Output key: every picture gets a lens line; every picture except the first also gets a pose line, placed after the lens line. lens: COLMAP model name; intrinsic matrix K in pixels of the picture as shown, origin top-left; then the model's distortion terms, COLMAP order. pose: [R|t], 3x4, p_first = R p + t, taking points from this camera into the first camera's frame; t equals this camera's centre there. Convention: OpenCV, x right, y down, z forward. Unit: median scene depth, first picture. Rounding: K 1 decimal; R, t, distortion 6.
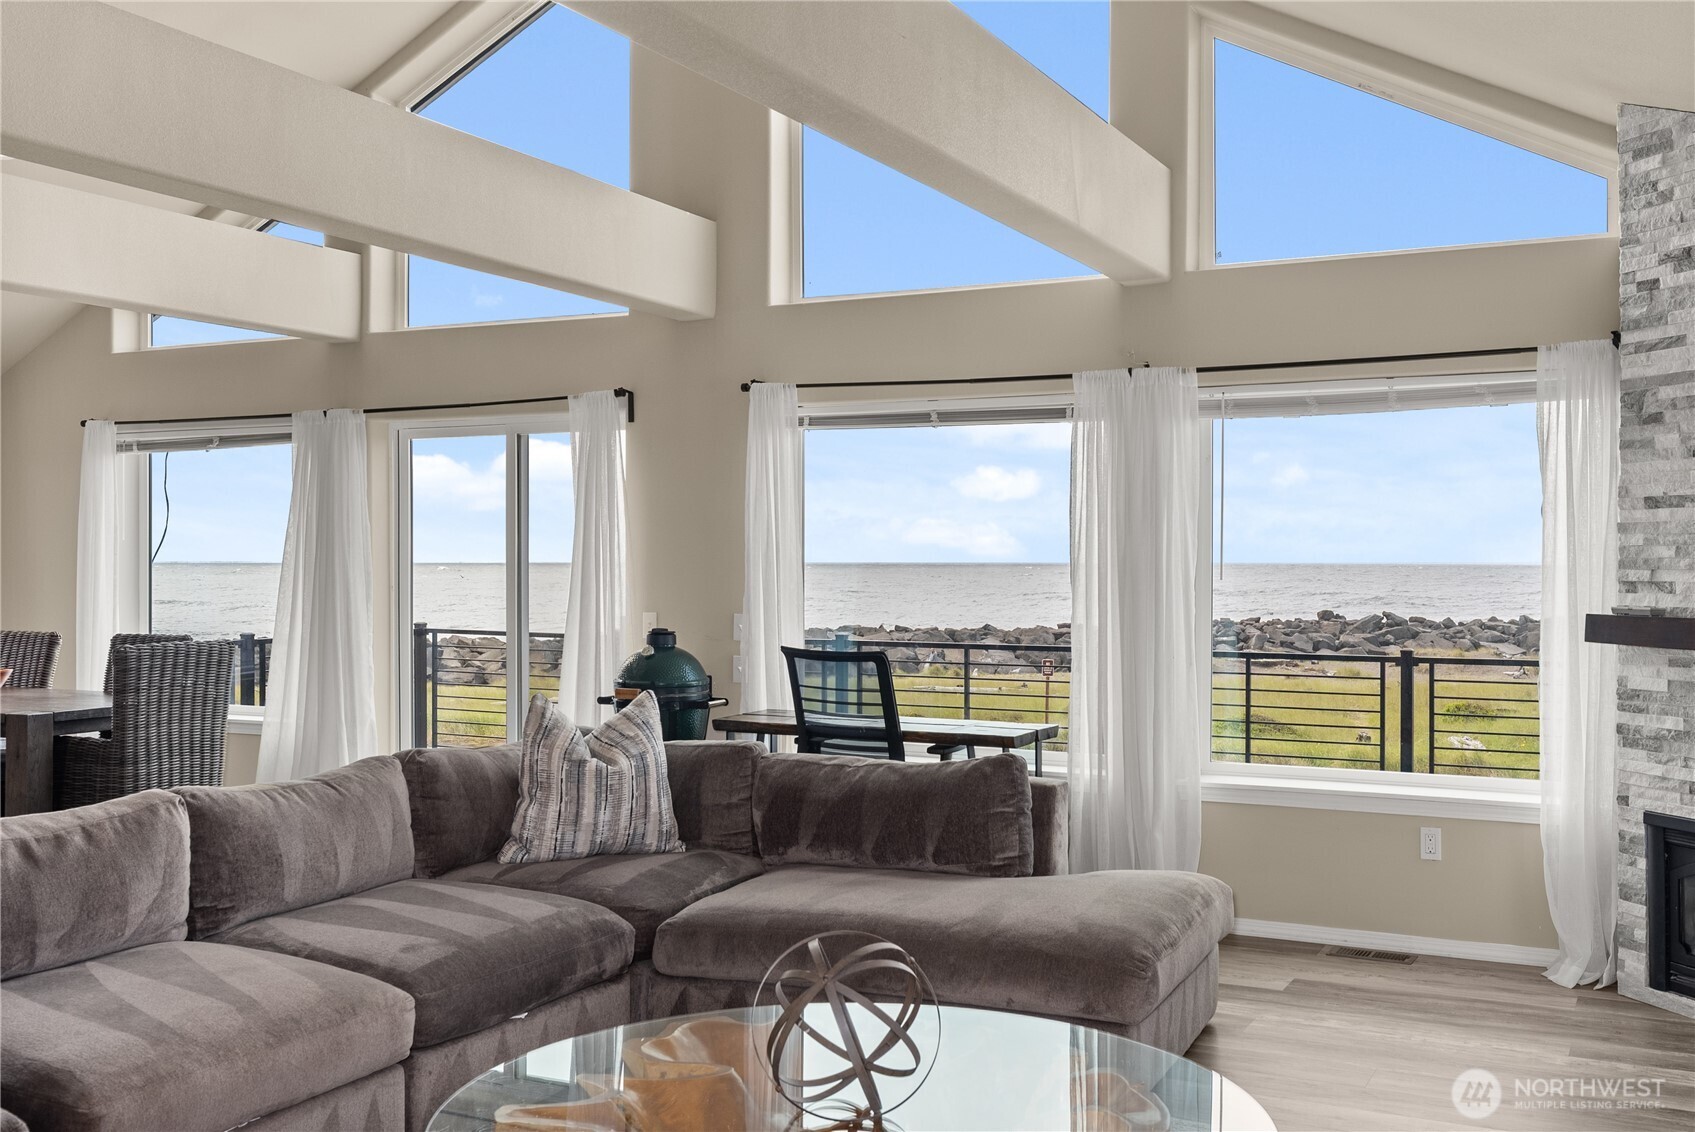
lens RADIAL K [[1666.0, 0, 852.2], [0, 1666.0, 562.8], [0, 0, 1]] dist [0.009152, 0.000000]
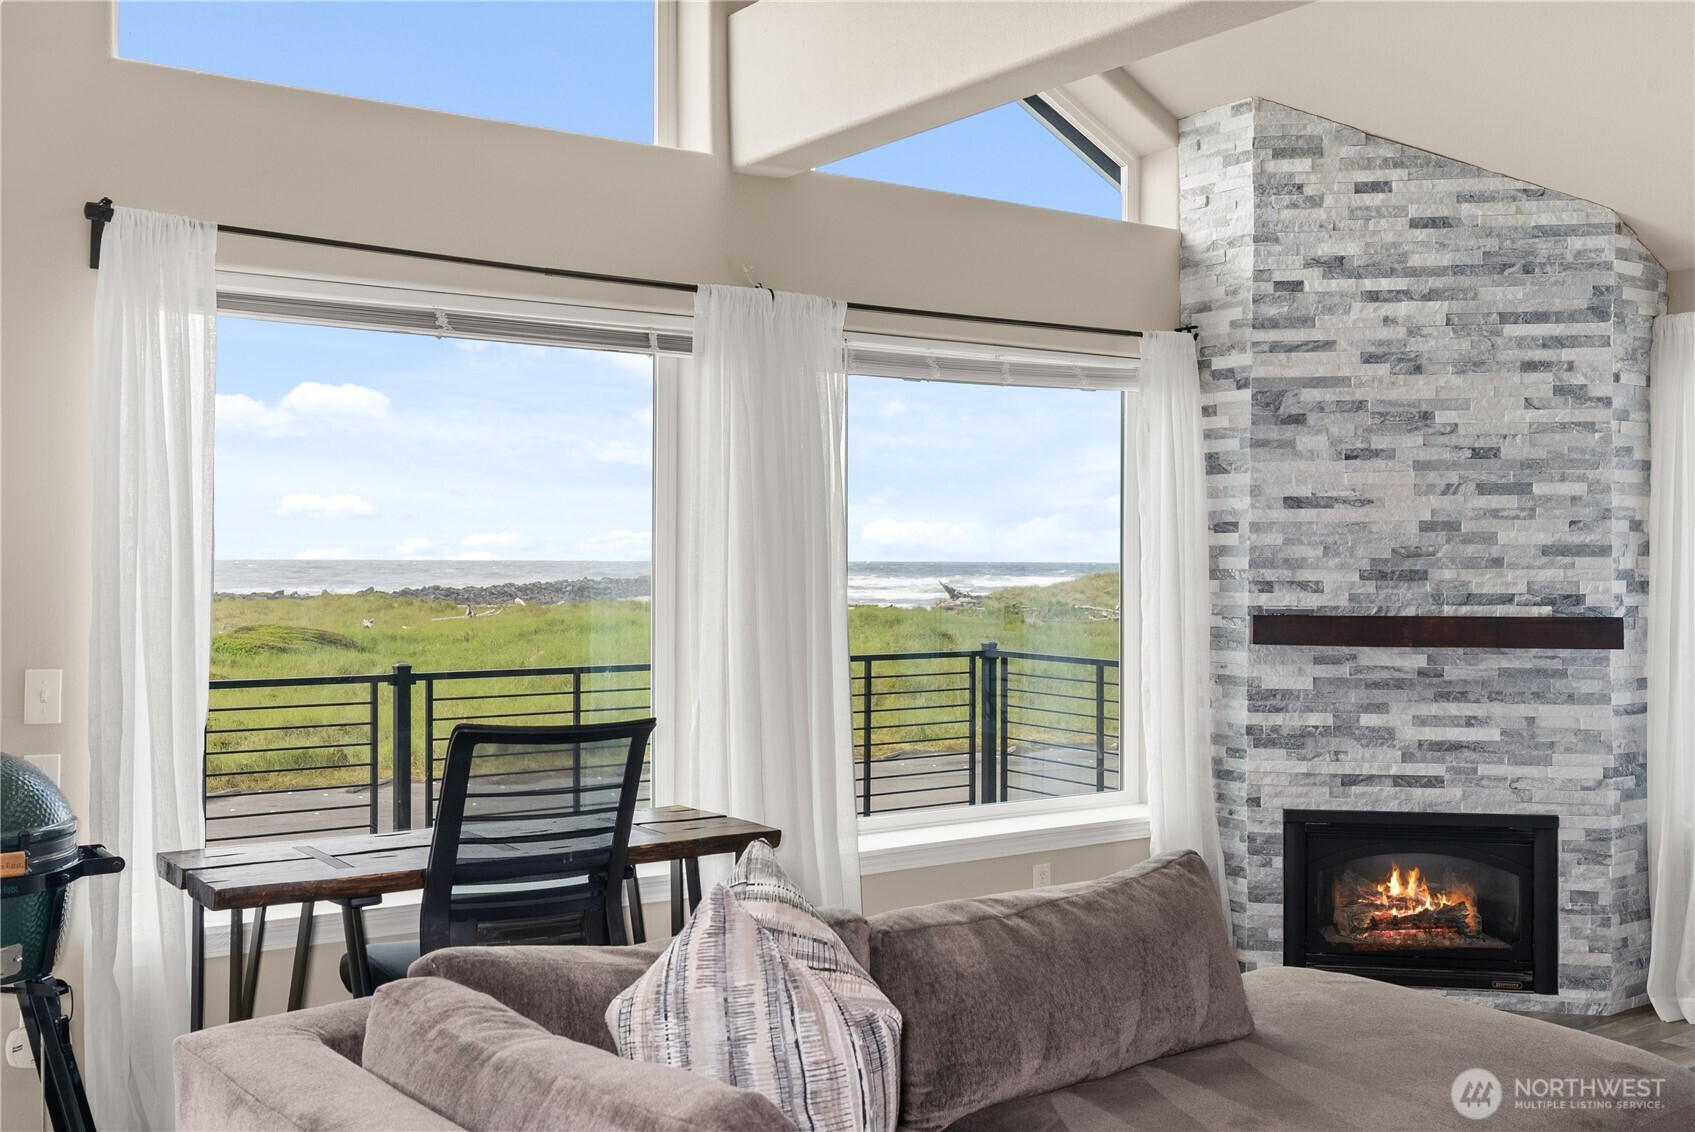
lens RADIAL K [[1666.0, 0, 863.6], [0, 1666.0, 562.6], [0, 0, 1]] dist [0.009152, 0.000000]
pose [[0.465572, -0.003916, 0.885001, -0.517706], [-0.000256, 0.999990, 0.004559, -0.004280], [-0.885010, -0.002349, 0.465566, 0.739365]]
